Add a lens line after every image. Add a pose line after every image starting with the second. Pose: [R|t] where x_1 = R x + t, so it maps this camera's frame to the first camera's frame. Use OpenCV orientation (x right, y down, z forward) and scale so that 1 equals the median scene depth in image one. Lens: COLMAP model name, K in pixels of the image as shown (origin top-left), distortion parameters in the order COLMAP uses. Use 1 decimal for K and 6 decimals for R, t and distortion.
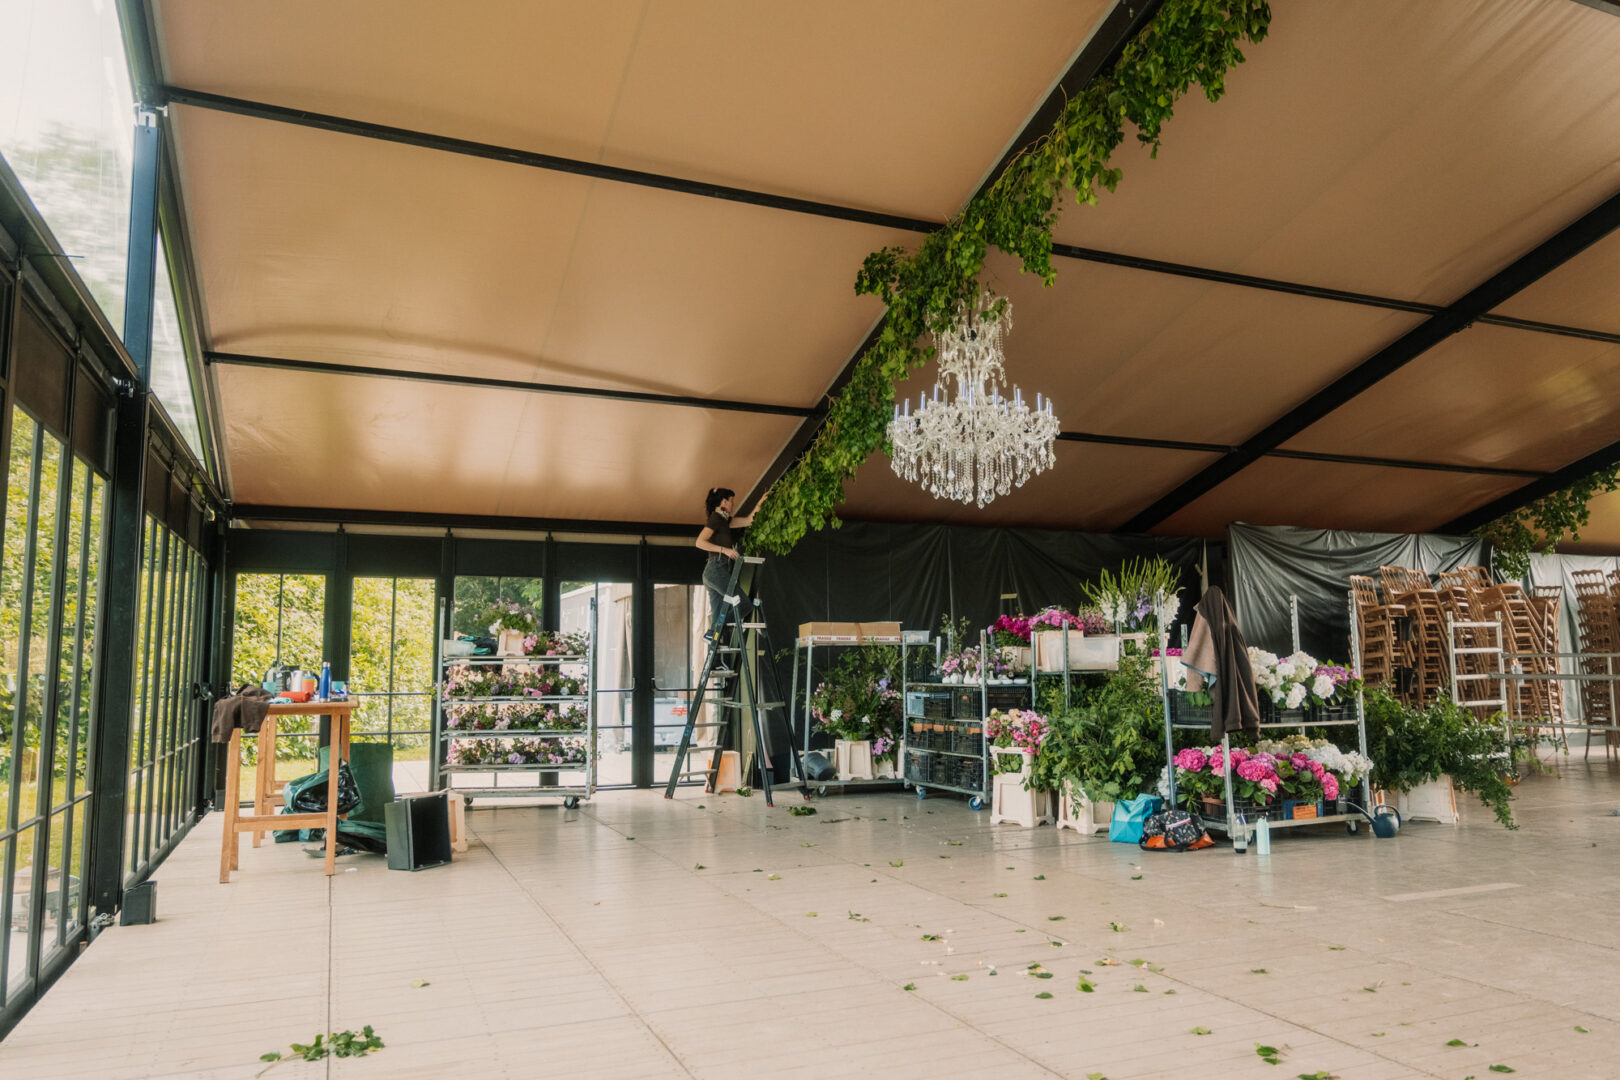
lens RADIAL K [[1130.8, 0, 810.1], [0, 1130.8, 558.2], [0, 0, 1]] dist [0.005874, 0.001194]
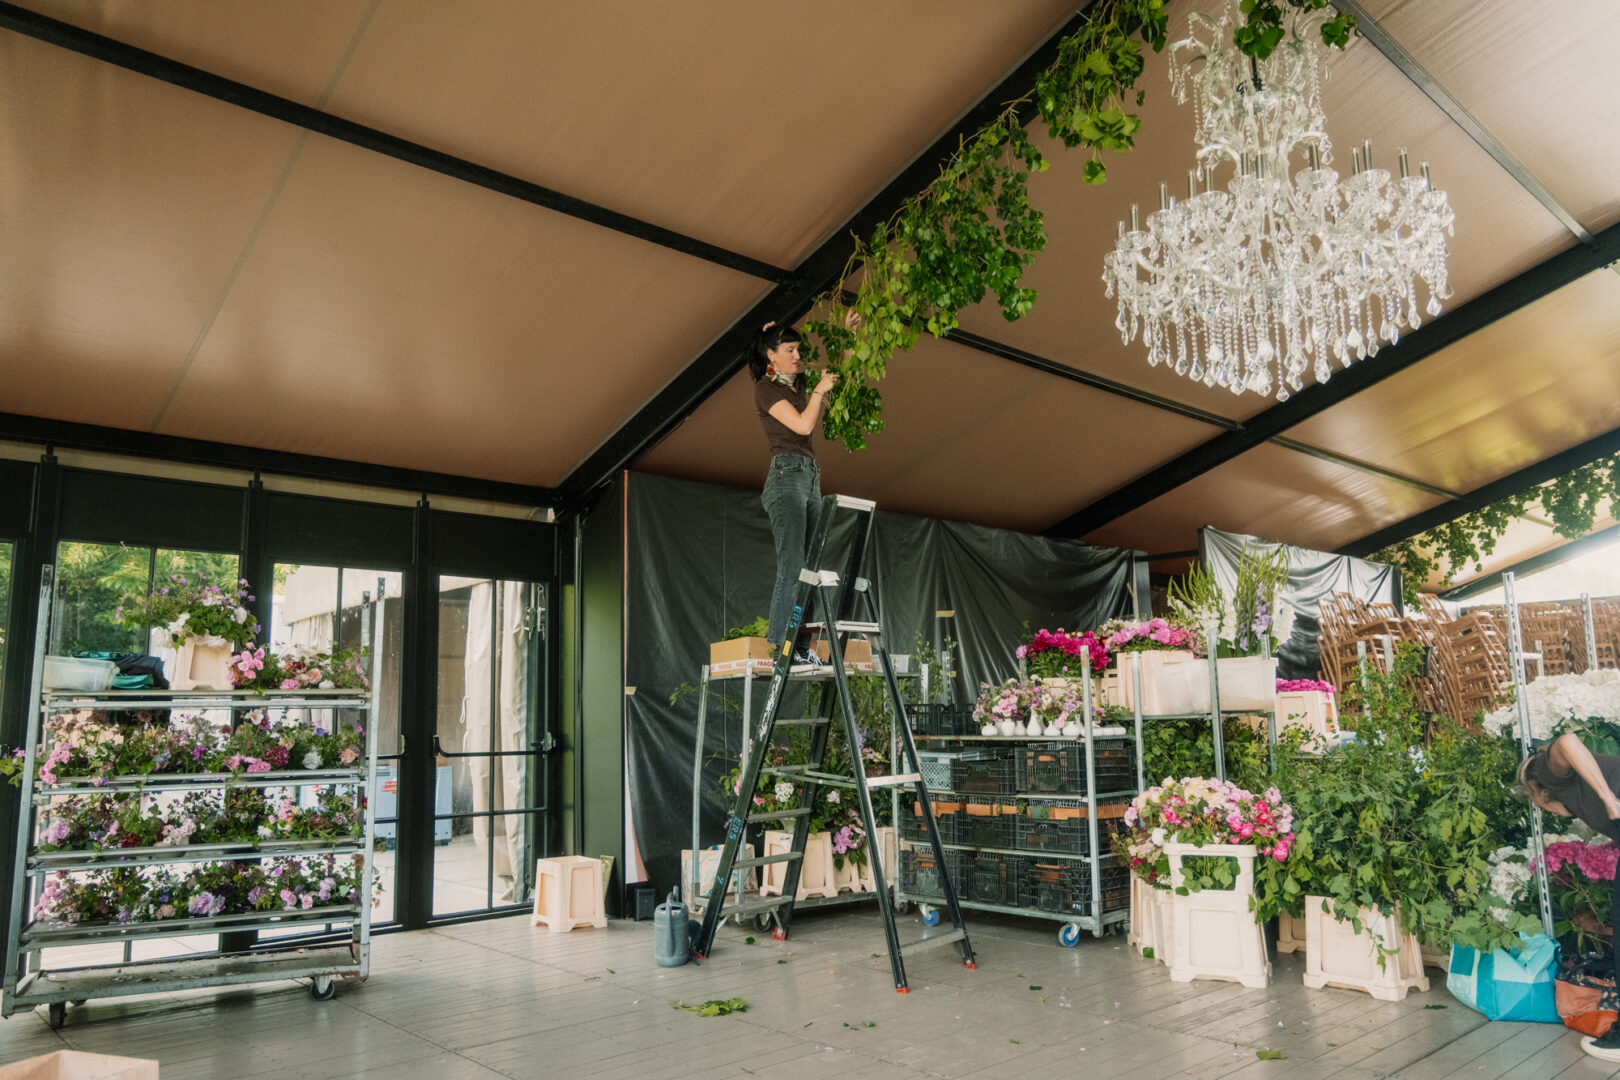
lens RADIAL K [[1130.8, 0, 810.1], [0, 1130.8, 558.2], [0, 0, 1]] dist [0.005874, 0.001194]
pose [[0.943097, 0.039288, 0.330188, -0.181569], [-0.022565, 0.998268, -0.054328, 0.050175], [-0.331751, 0.043786, 0.942350, 0.451035]]
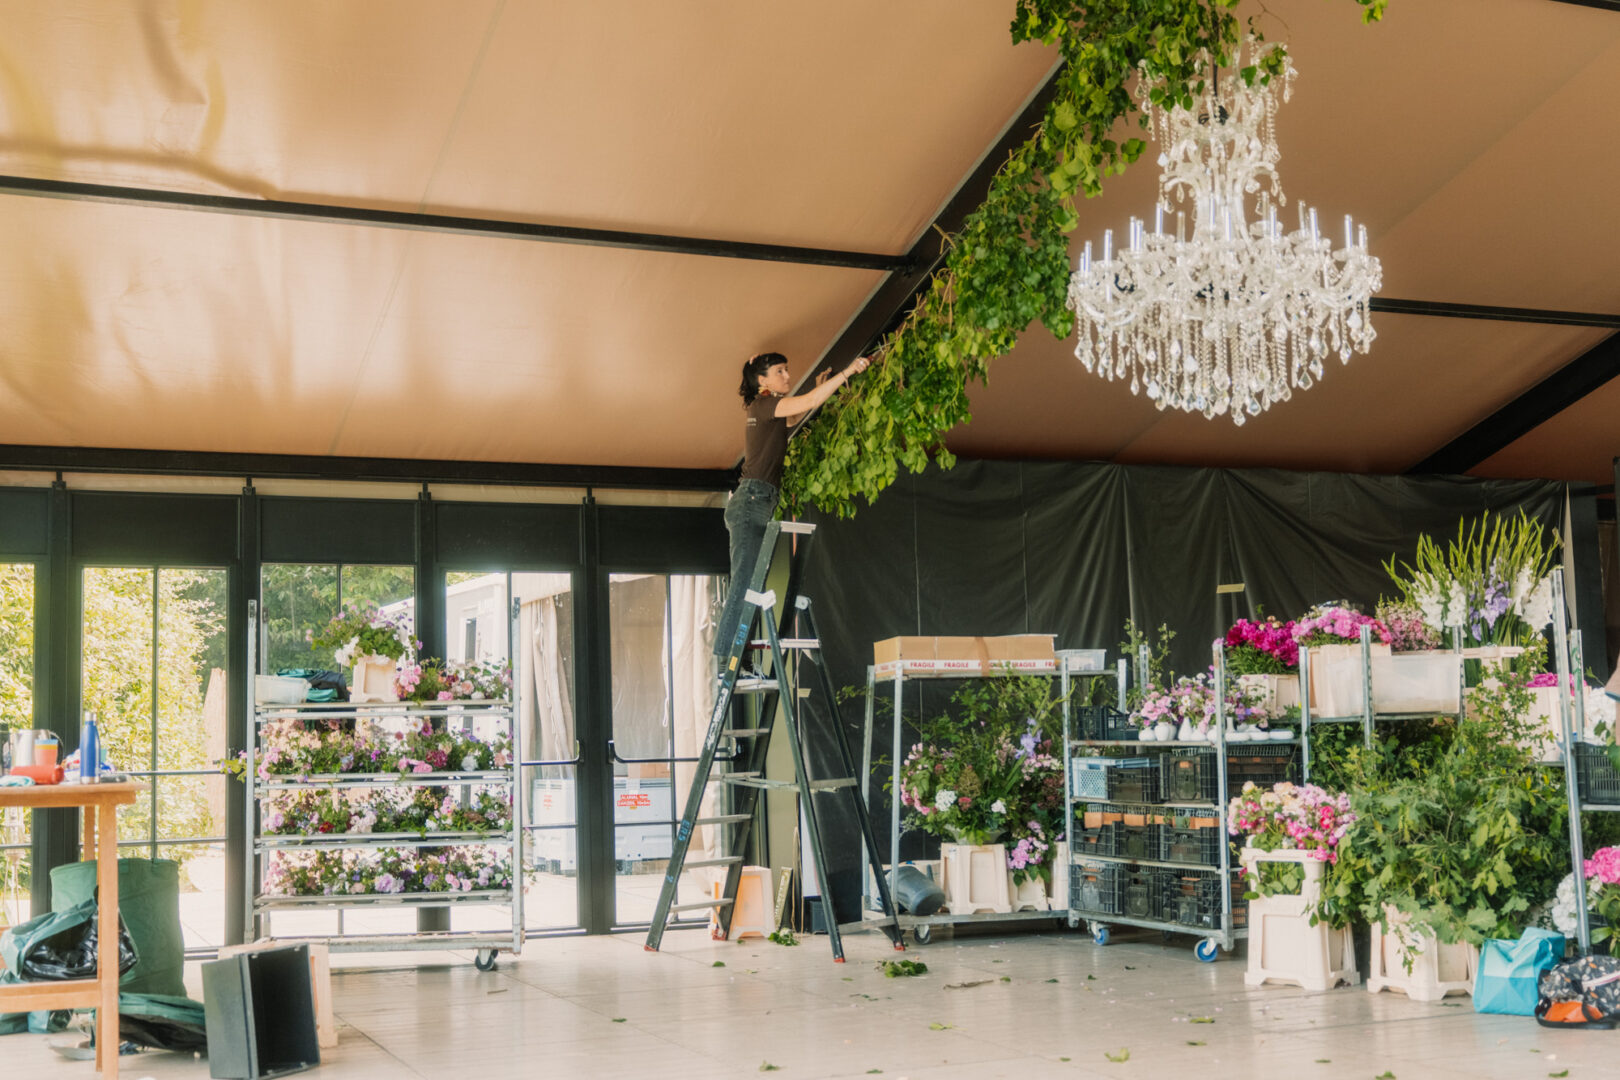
lens RADIAL K [[1971.5, 0, 804.2], [0, 1971.5, 586.2], [0, 0, 1]] dist [0.005576, -0.002425]
pose [[0.999894, -0.012828, 0.006844, -0.056972], [0.012657, 0.999620, 0.024503, 0.007270], [-0.007156, -0.024414, 0.999676, 0.018718]]
